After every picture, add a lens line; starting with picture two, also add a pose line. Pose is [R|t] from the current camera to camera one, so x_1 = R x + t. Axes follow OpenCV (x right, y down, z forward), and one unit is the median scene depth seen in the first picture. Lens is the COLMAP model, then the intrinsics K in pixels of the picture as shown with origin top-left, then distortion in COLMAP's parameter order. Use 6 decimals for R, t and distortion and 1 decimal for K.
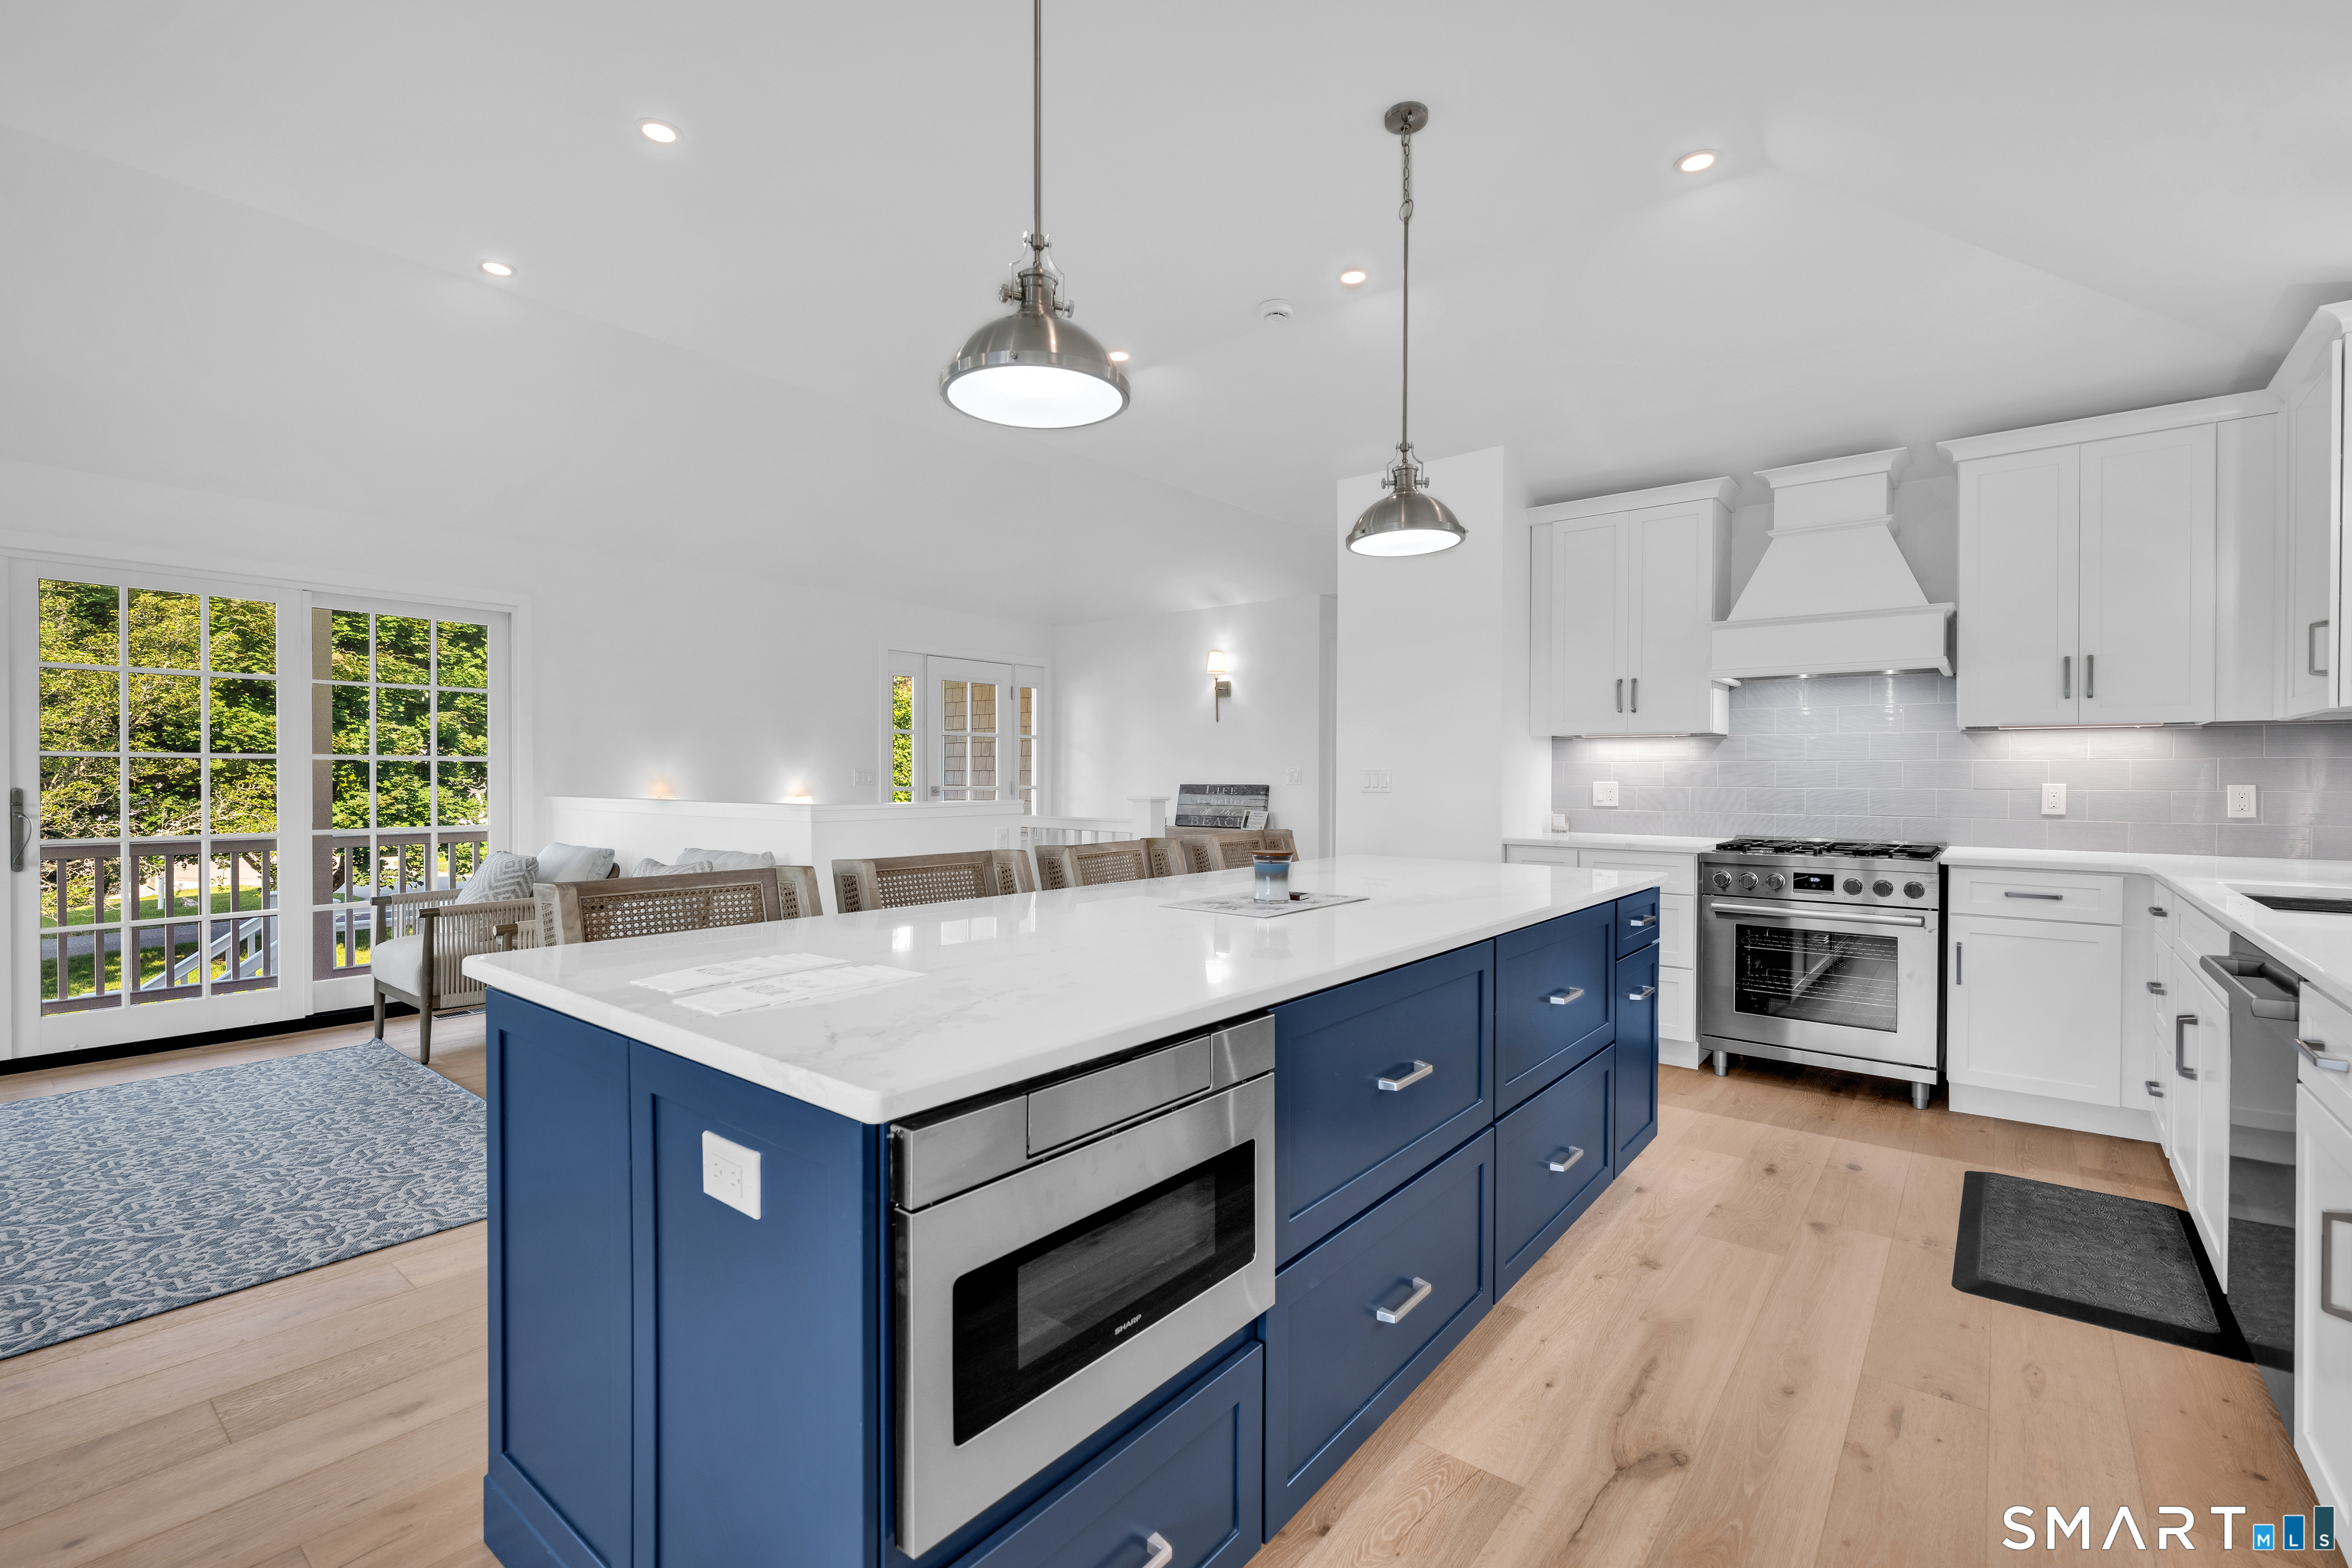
lens RADIAL K [[1032.3, 0, 1176.5], [0, 1032.3, 792.9], [0, 0, 1]] dist [-0.000627, 0.000111]
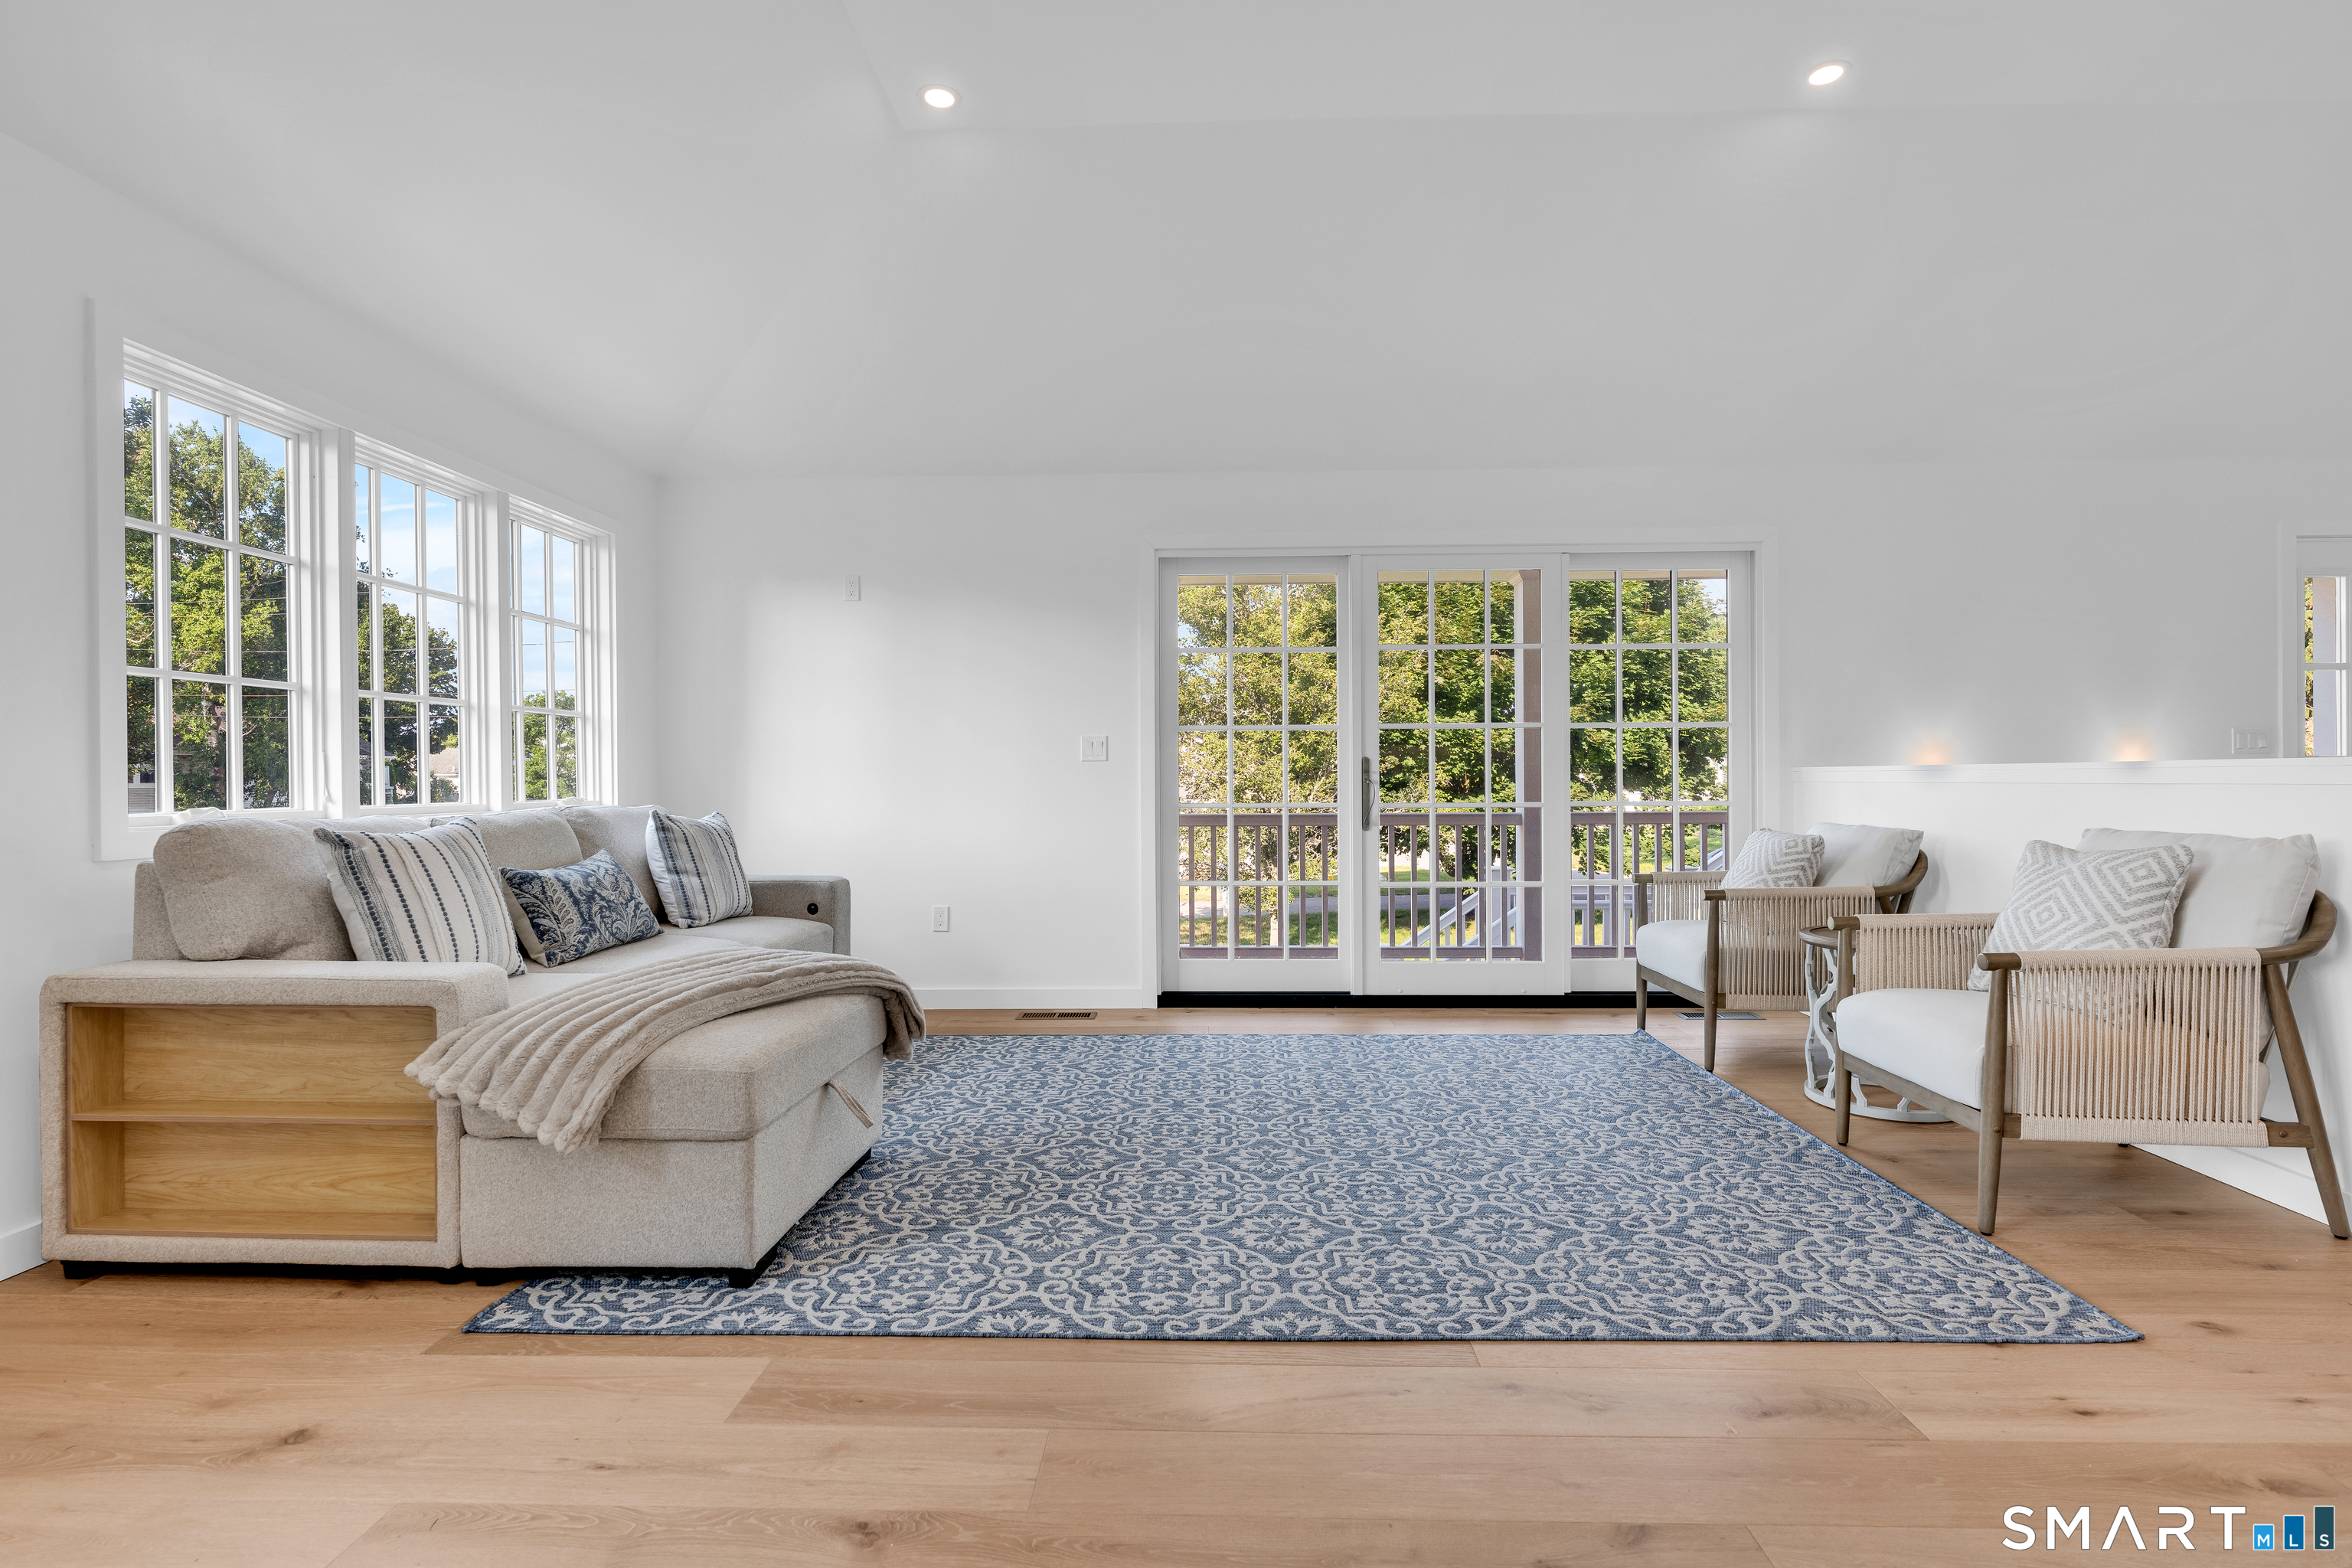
lens RADIAL K [[1073.7, 0, 1176.2], [0, 1073.7, 795.0], [0, 0, 1]] dist [0.001334, 0.000157]
pose [[0.608073, 0.004524, -0.793868, -0.299921], [-0.008762, 0.999961, -0.001013, 0.039823], [0.793833, 0.007572, 0.608089, 0.111596]]
